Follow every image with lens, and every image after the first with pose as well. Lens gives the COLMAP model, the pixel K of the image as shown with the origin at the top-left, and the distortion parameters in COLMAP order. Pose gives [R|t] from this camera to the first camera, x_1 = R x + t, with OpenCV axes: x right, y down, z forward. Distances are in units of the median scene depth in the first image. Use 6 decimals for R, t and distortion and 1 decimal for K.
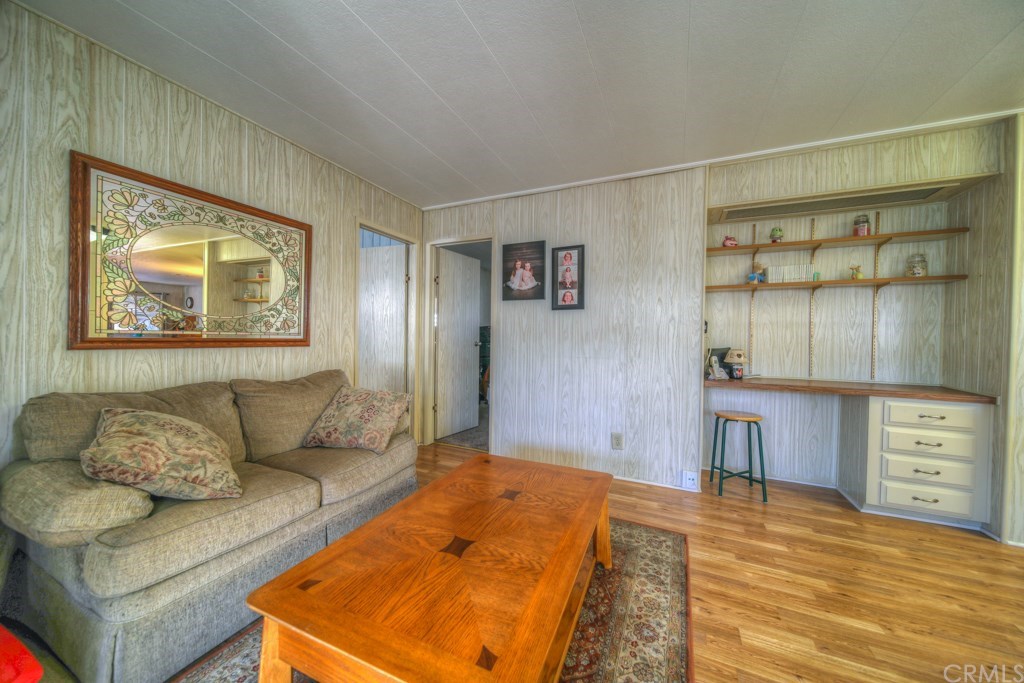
lens RADIAL K [[357.6, 0, 516.7], [0, 357.6, 340.9], [0, 0, 1]] dist [-0.006497, 0.000130]
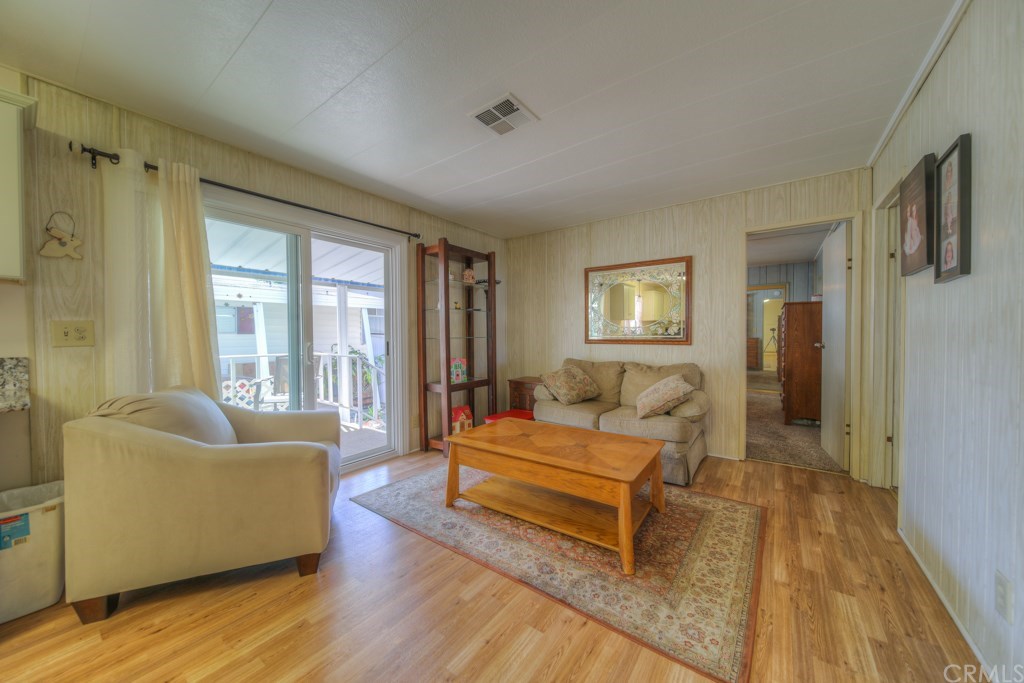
lens RADIAL K [[357.6, 0, 509.8], [0, 357.6, 338.1], [0, 0, 1]] dist [-0.006497, 0.000130]
pose [[-0.209254, -0.008140, -0.977827, 1.096113], [-0.010284, 0.999928, -0.006124, 0.004398], [0.977807, 0.008775, -0.209323, 0.756402]]
